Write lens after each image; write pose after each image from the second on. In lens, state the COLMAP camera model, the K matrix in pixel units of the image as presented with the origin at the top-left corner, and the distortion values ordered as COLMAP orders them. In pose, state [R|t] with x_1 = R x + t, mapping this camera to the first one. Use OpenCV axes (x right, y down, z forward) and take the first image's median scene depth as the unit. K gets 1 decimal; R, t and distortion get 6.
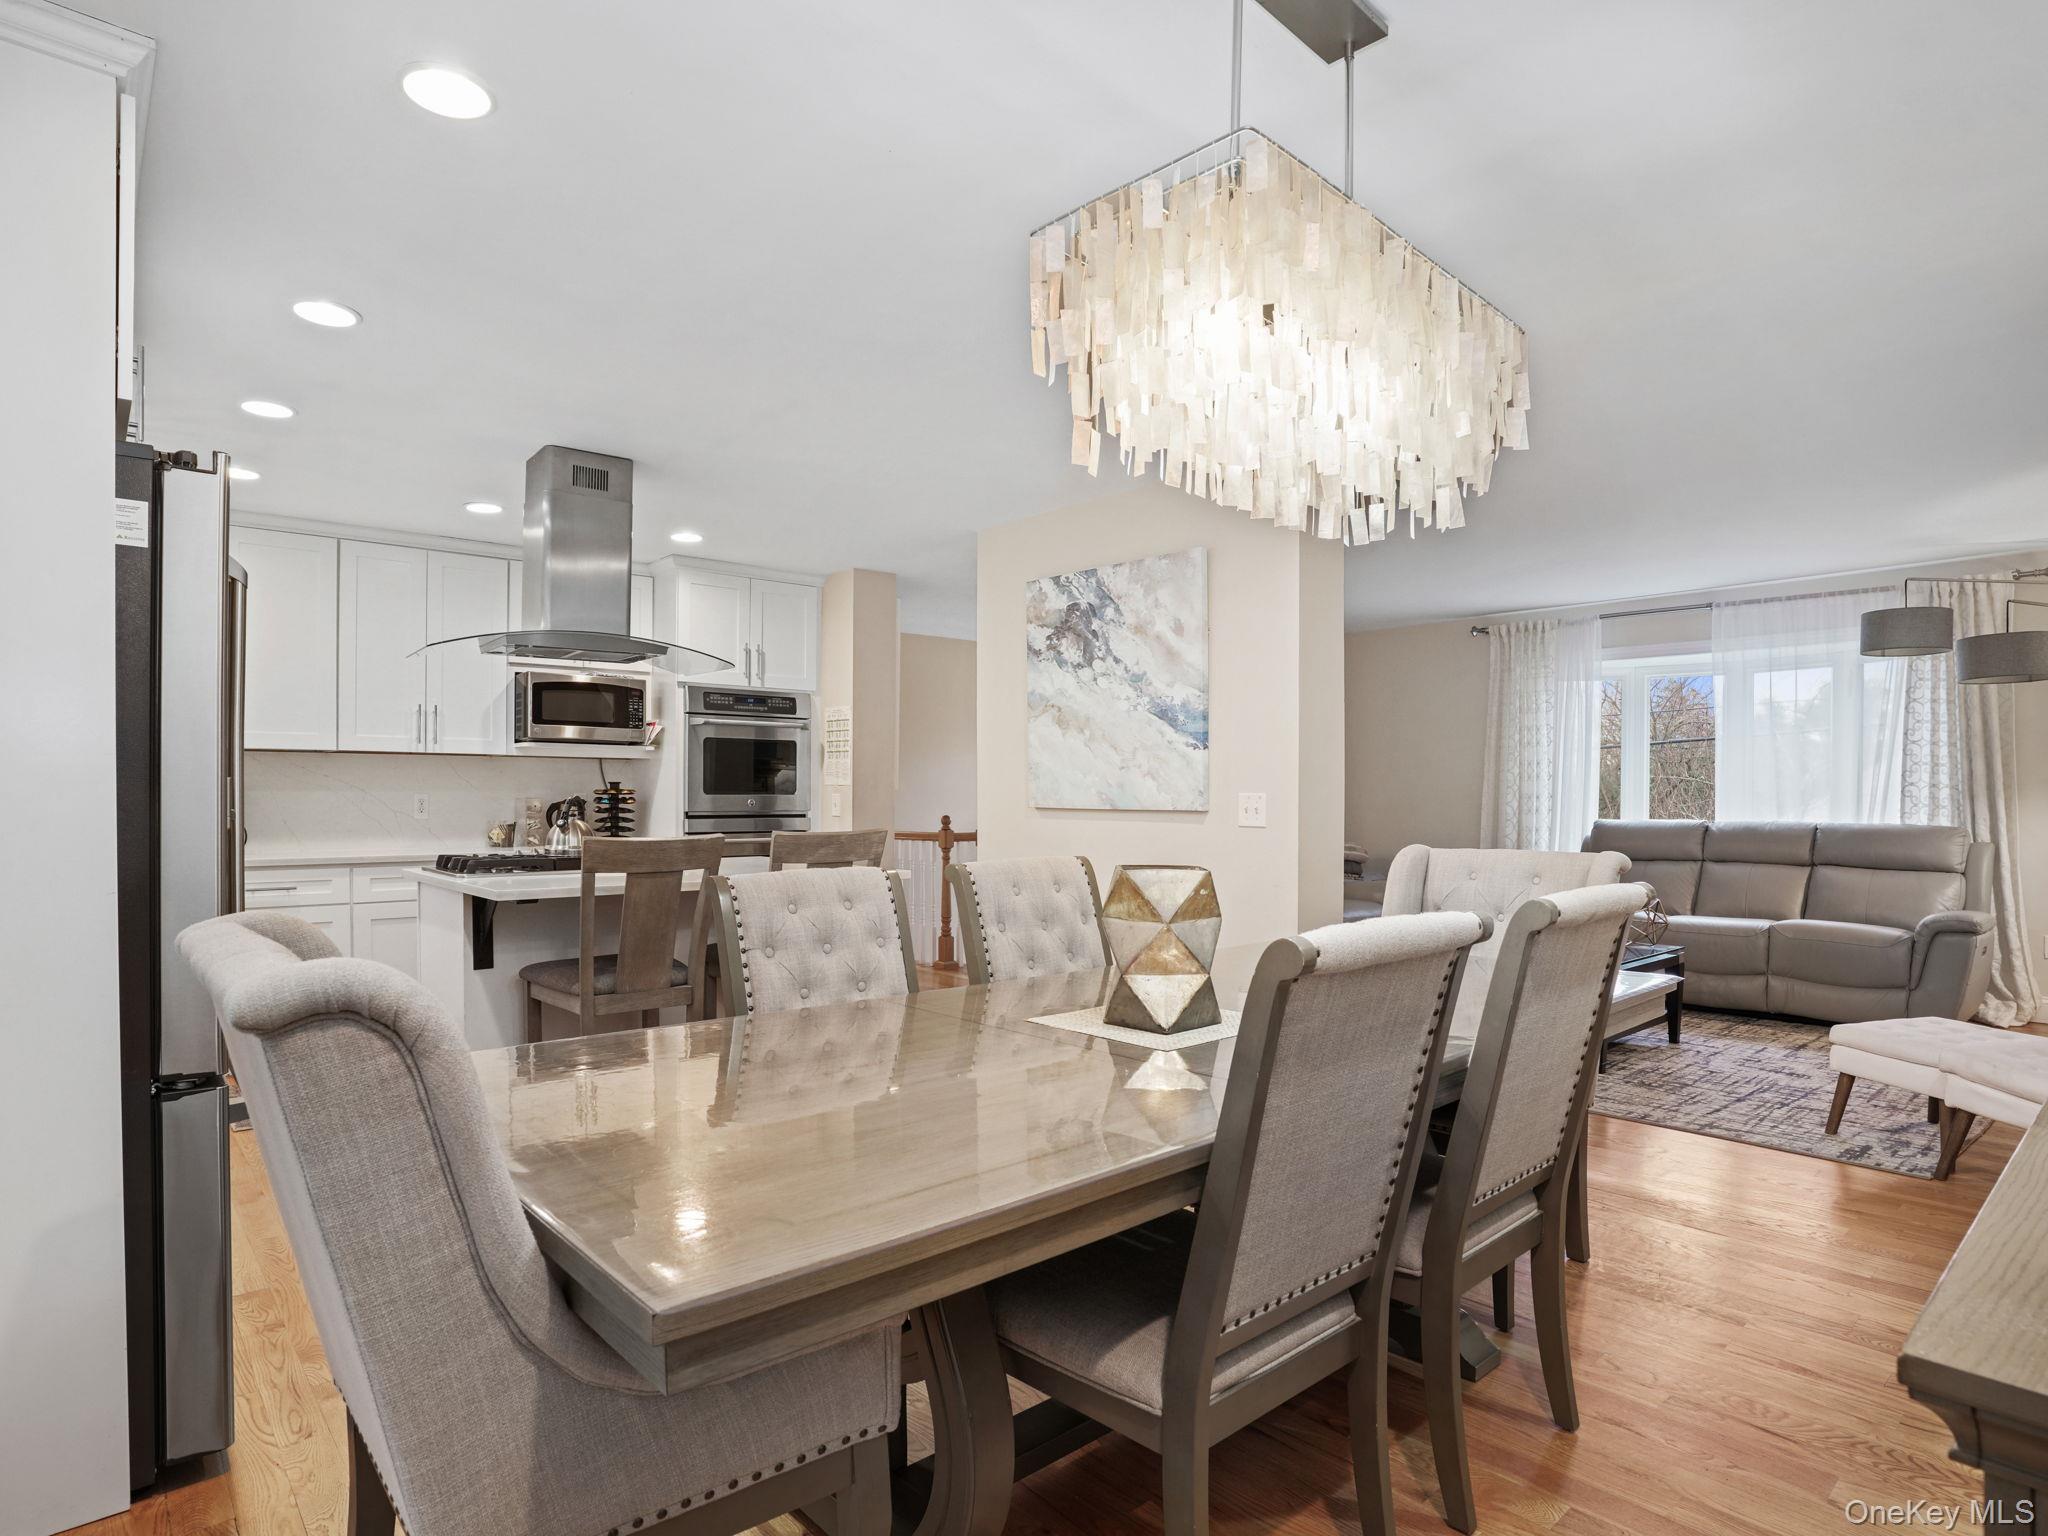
lens RADIAL K [[1133.8, 0, 1017.9], [0, 1133.8, 802.9], [0, 0, 1]] dist [-0.086654, 0.042504]
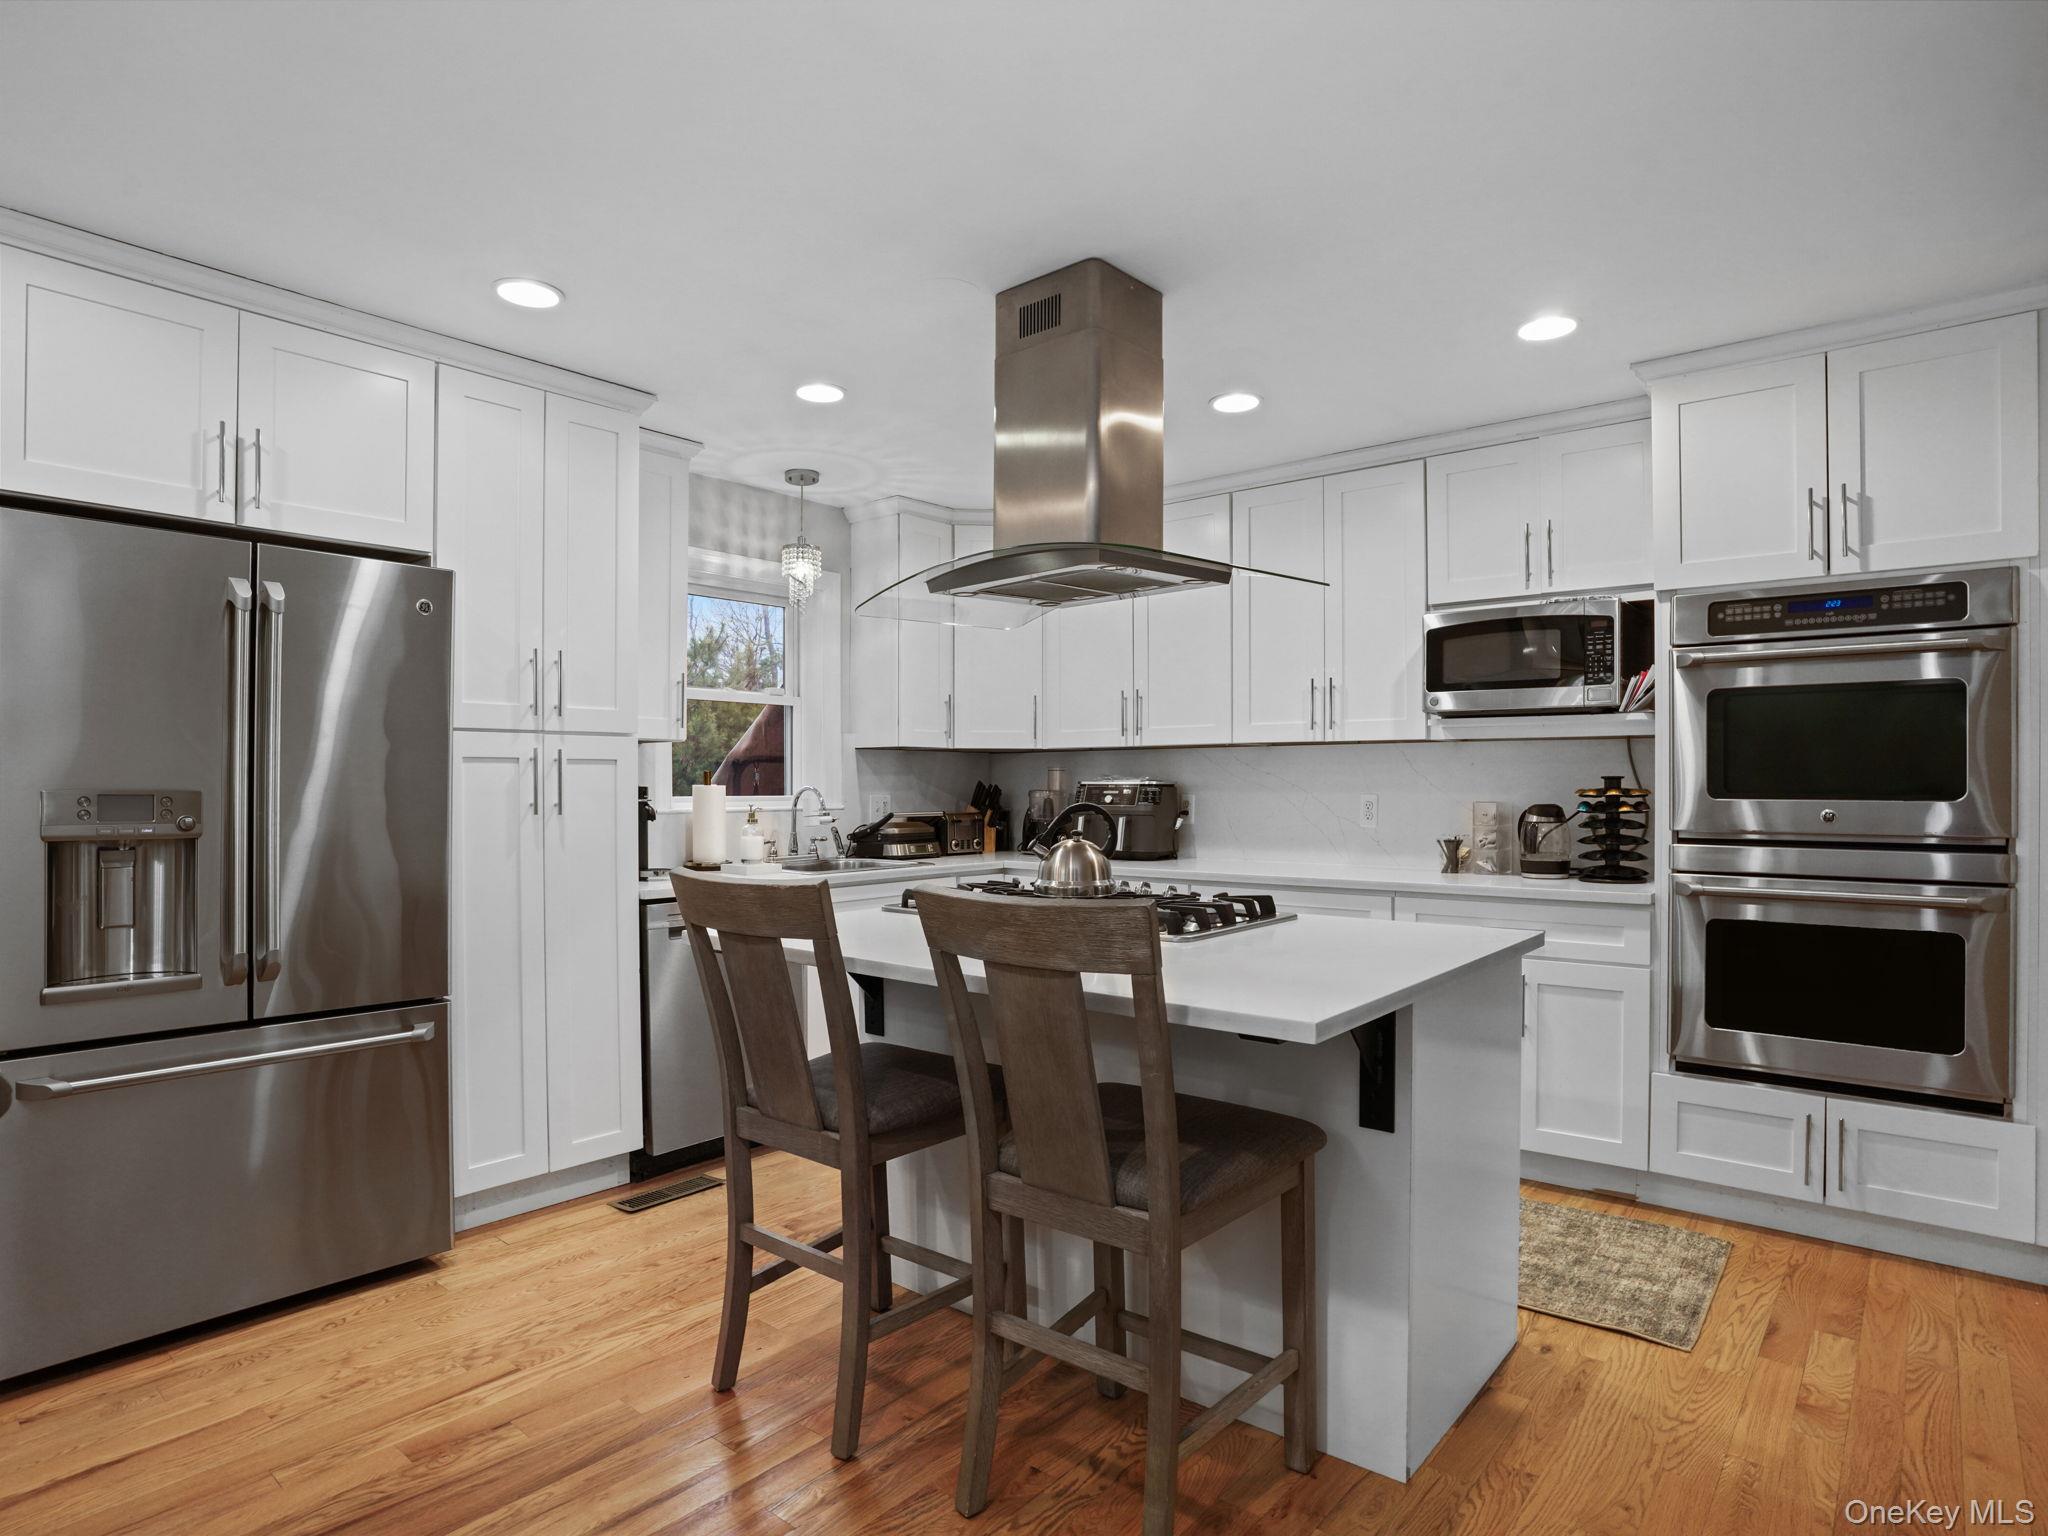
lens RADIAL K [[1123.4, 0, 1014.1], [0, 1123.4, 779.3], [0, 0, 1]] dist [-0.079898, 0.037662]
pose [[0.153217, -0.006857, -0.988169, 0.203662], [-0.006115, 0.999950, -0.007887, -0.012671], [0.988174, 0.007251, 0.153168, 0.717472]]
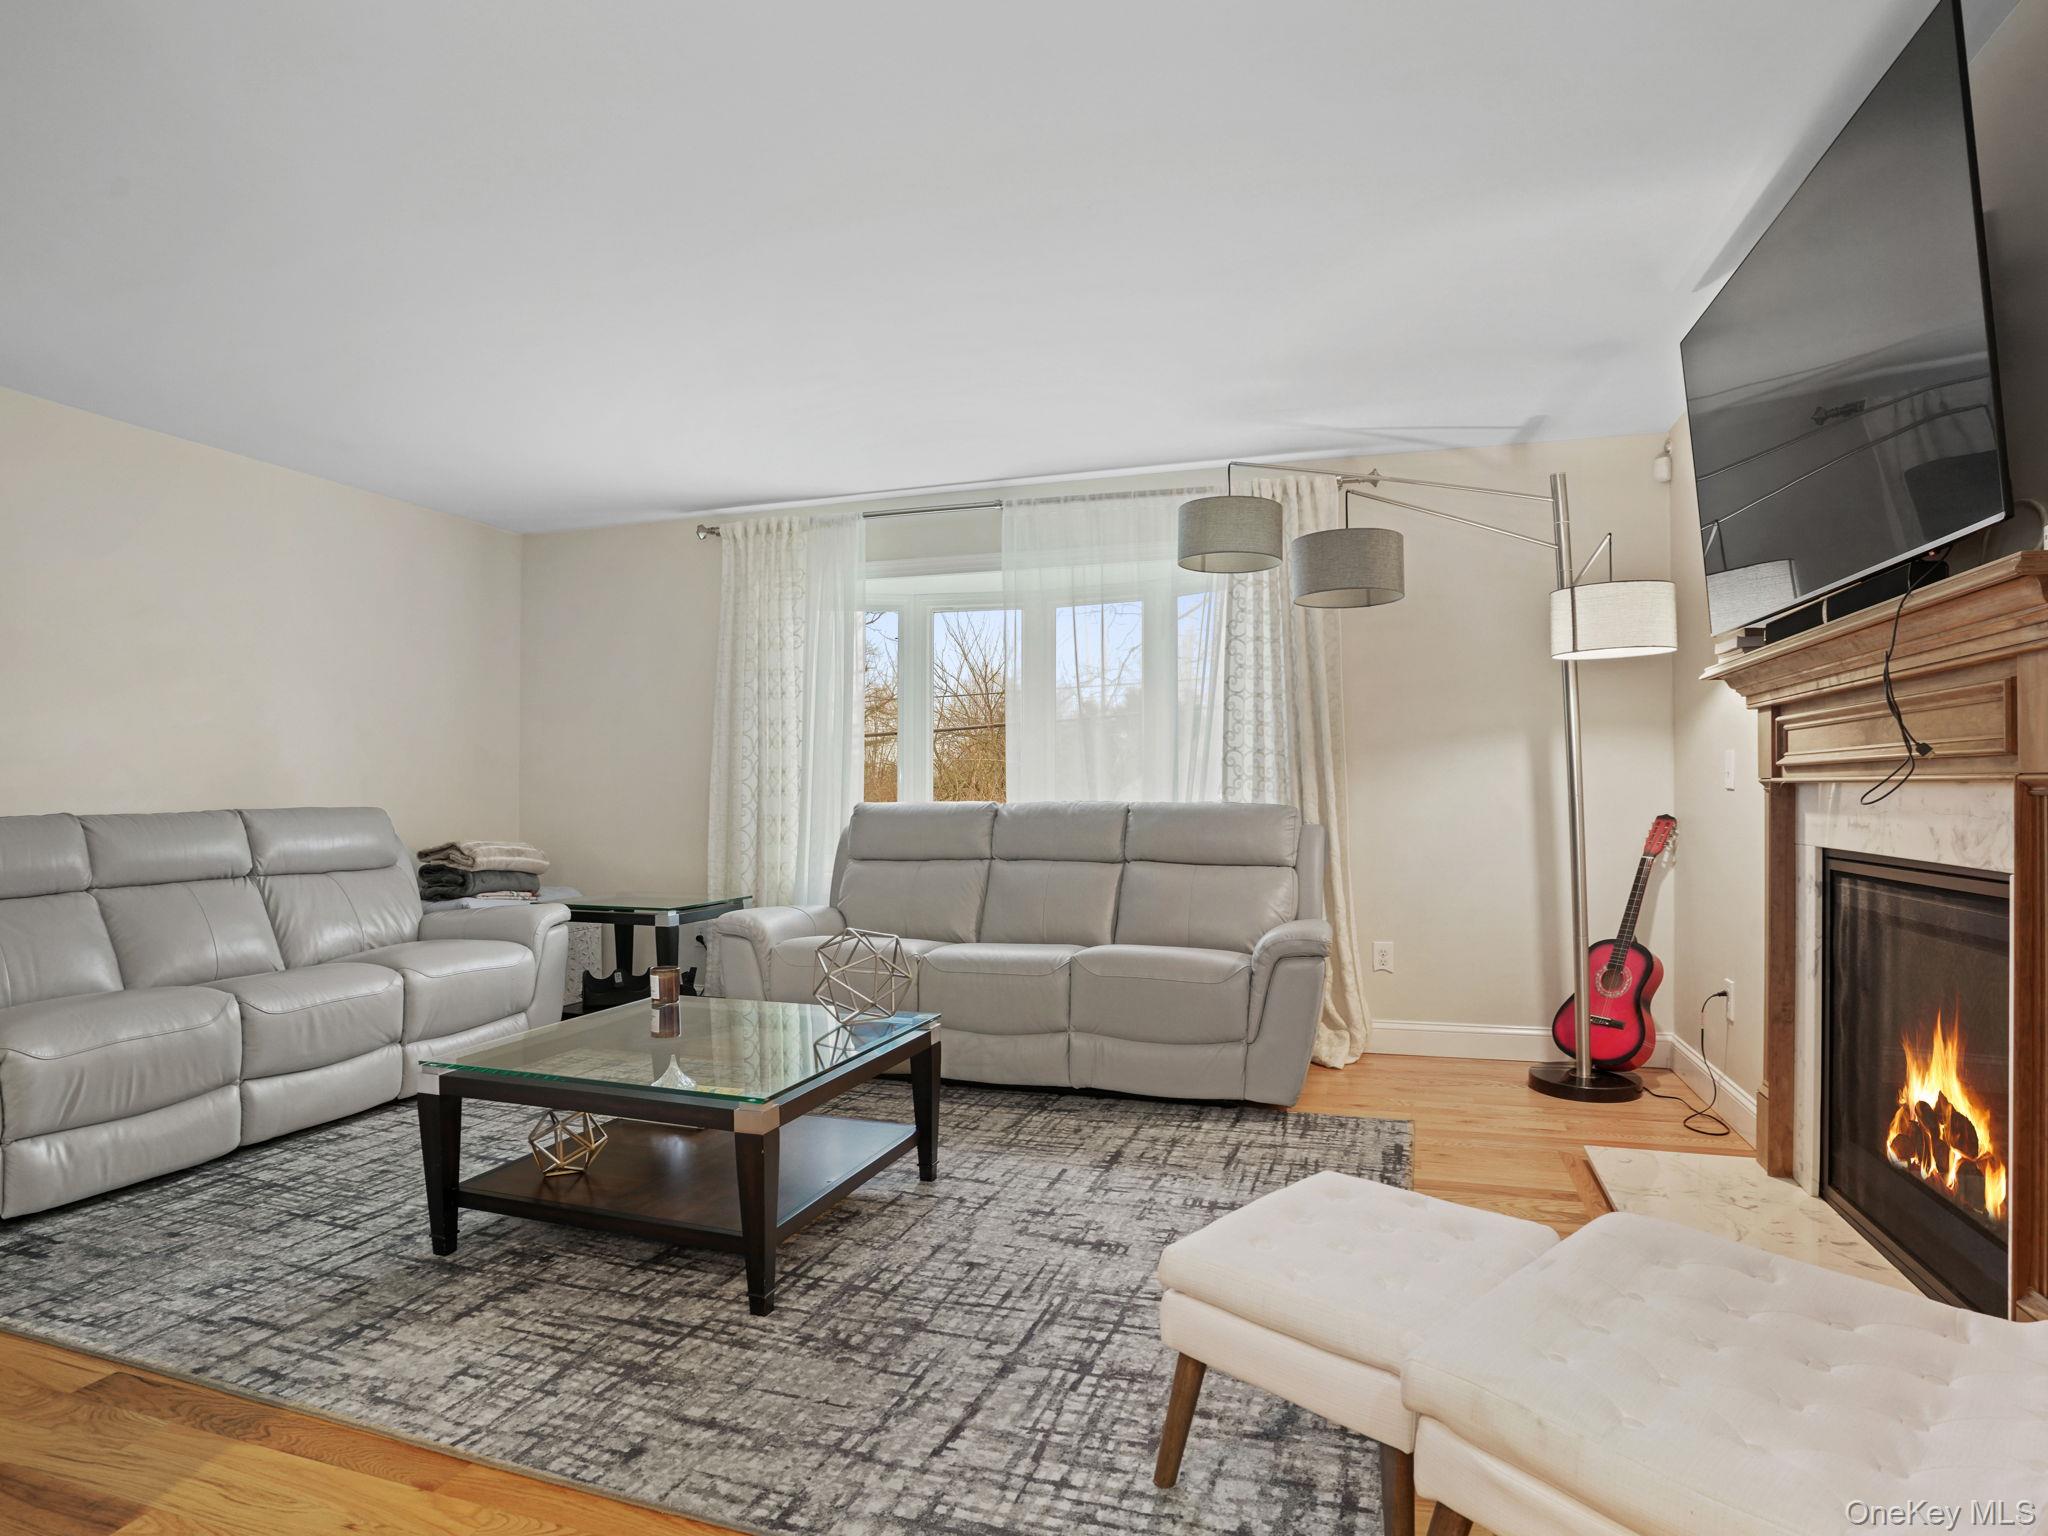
lens RADIAL K [[1132.8, 0, 1024.4], [0, 1132.8, 792.7], [0, 0, 1]] dist [-0.082377, 0.039461]
pose [[0.856804, -0.008122, 0.515578, 0.346635], [0.010343, 0.999945, -0.001436, 0.014662], [-0.515539, 0.006563, 0.856841, 0.479689]]
